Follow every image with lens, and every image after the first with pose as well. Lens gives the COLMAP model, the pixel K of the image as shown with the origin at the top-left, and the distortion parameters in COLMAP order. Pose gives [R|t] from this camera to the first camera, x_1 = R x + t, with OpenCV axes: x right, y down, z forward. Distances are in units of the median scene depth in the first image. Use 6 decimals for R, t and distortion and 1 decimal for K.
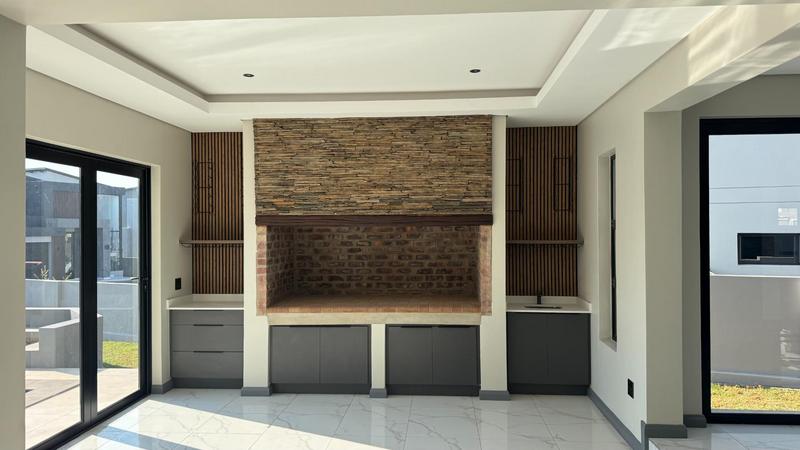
lens RADIAL K [[538.5, 0, 405.9], [0, 538.5, 227.0], [0, 0, 1]] dist [0.032115, -0.001973]
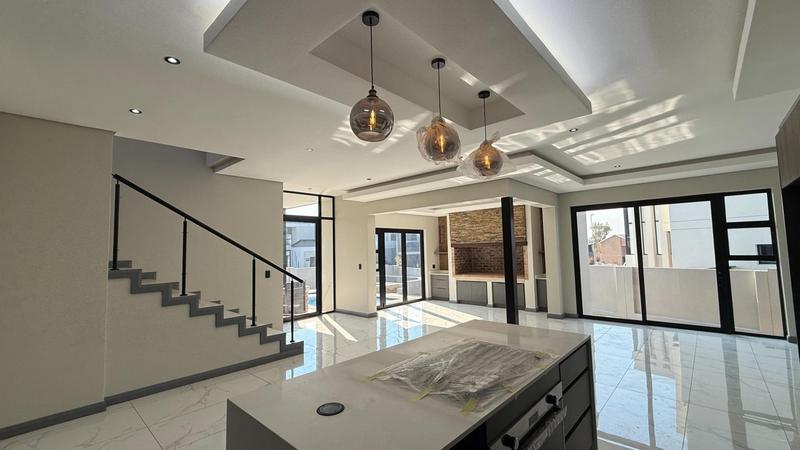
lens RADIAL K [[336.6, 0, 402.1], [0, 336.6, 226.0], [0, 0, 1]] dist [0.002480, -0.000043]
pose [[0.774252, -0.060483, -0.629980, 0.719485], [0.027802, 0.997712, -0.061619, -0.014115], [0.632266, 0.030194, 0.774163, -0.656723]]
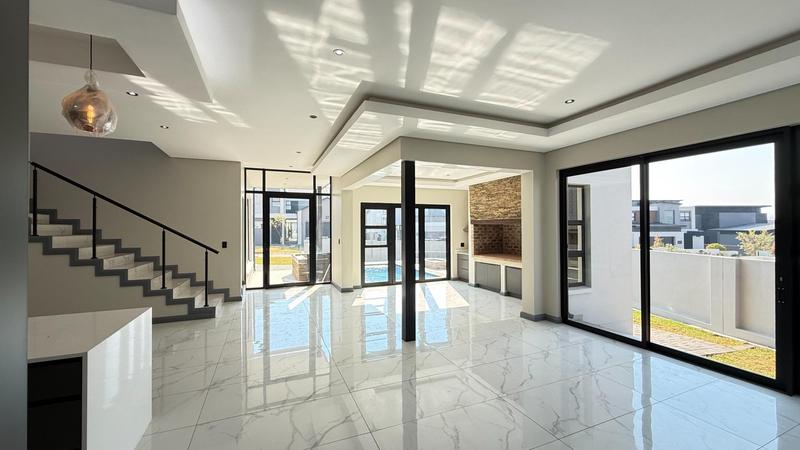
lens RADIAL K [[314.9, 0, 398.3], [0, 314.9, 223.6], [0, 0, 1]] dist [-0.000665, -0.000165]
pose [[0.439002, -0.010569, -0.898424, 0.995655], [0.011348, 0.999916, -0.006218, -0.000548], [0.898415, -0.007465, 0.439085, -0.026137]]
